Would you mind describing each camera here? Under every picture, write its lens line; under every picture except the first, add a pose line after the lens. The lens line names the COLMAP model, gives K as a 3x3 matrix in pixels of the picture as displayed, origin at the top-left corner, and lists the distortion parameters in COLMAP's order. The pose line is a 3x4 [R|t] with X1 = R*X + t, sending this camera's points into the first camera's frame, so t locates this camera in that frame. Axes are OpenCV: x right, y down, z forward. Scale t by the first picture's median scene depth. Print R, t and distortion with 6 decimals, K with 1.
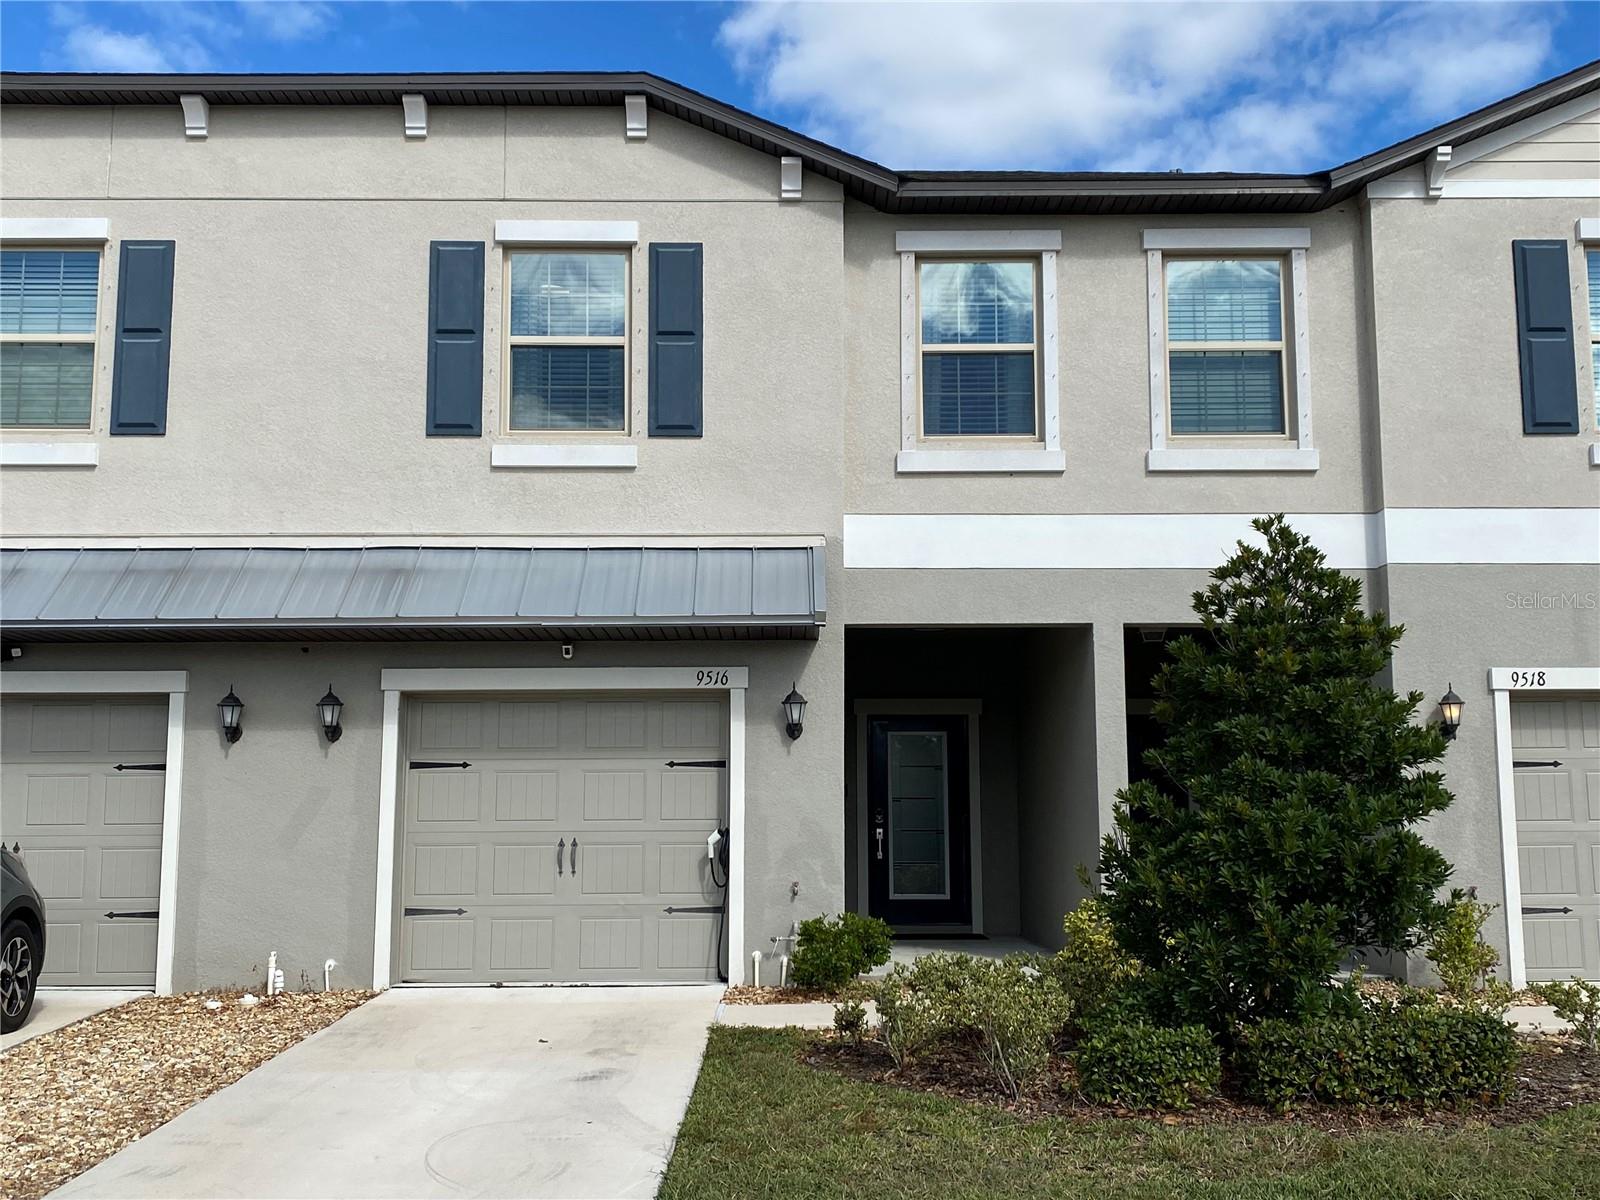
lens RADIAL K [[1673.4, 0, 738.5], [0, 1673.4, 605.8], [0, 0, 1]] dist [0.106639, -0.280946]
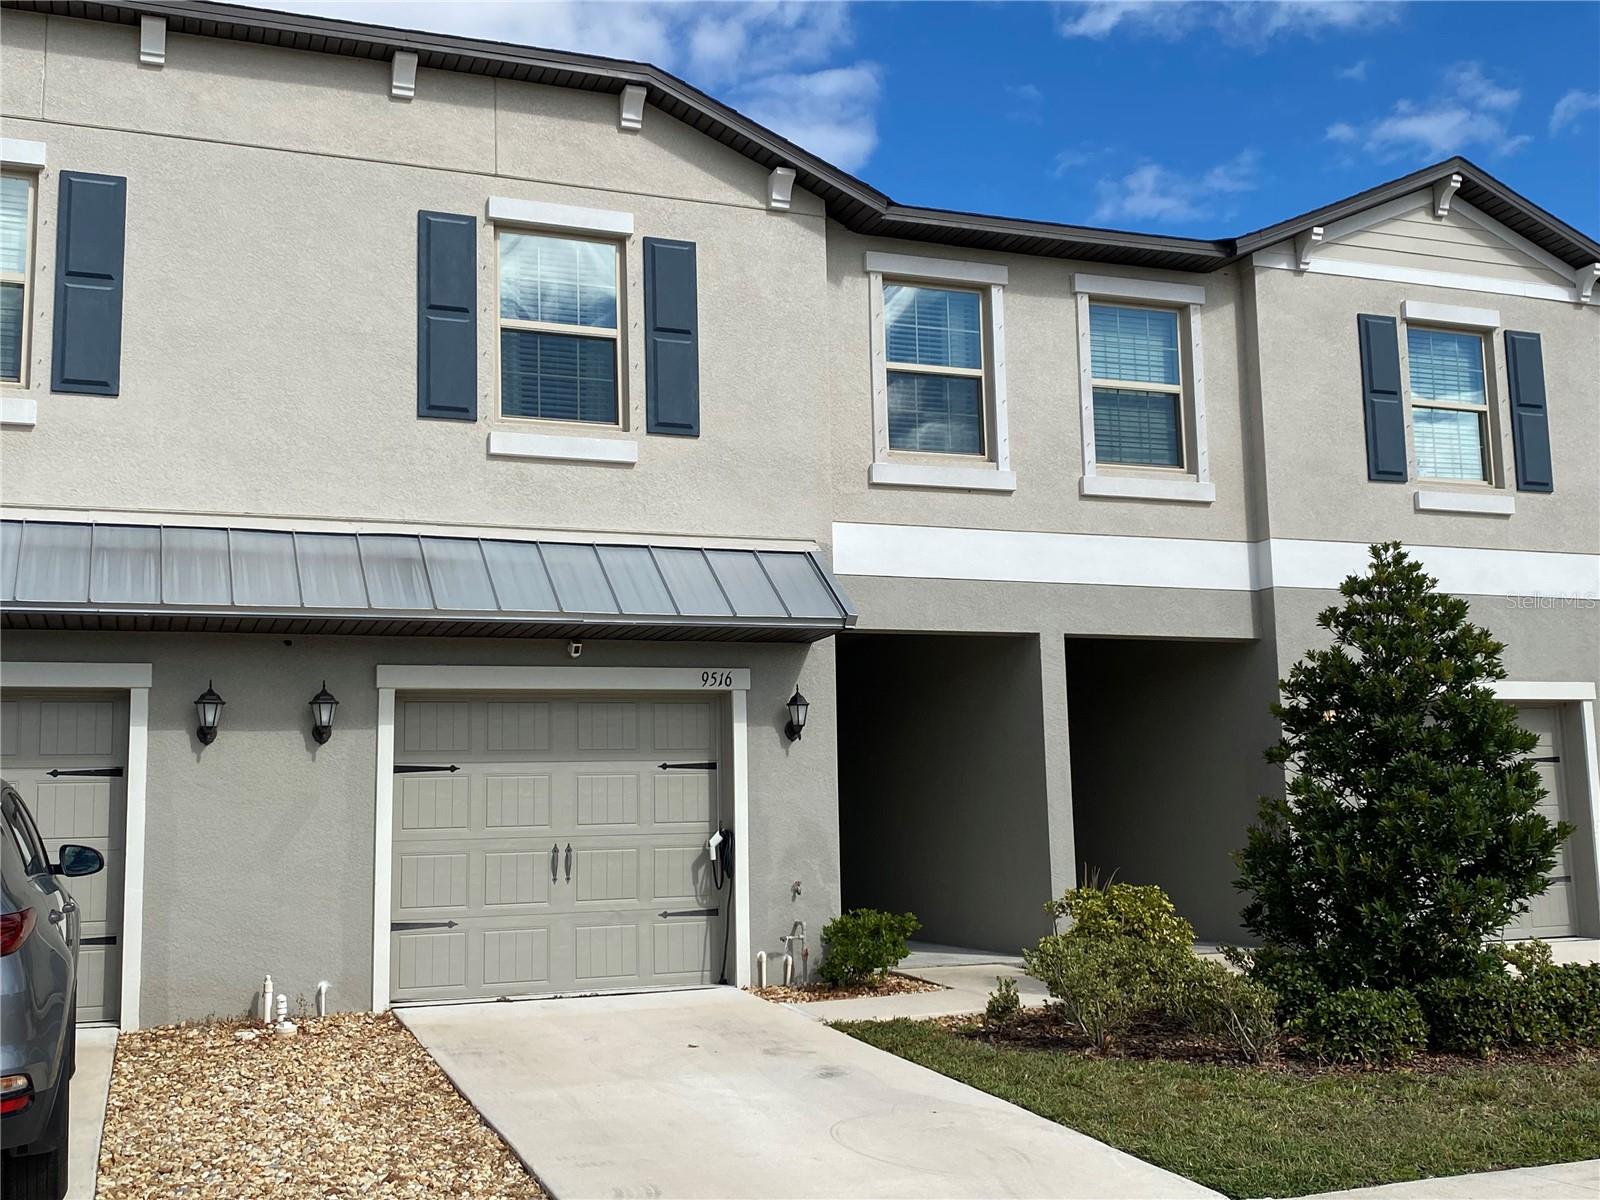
lens RADIAL K [[1681.3, 0, 800.0], [0, 1681.3, 600.0], [0, 0, 1]] dist [0.081211, -0.188194]
pose [[0.933319, 0.029691, 0.357820, -0.319358], [-0.026539, 0.999554, -0.013719, 0.008038], [-0.358067, 0.003308, 0.933690, 0.045288]]
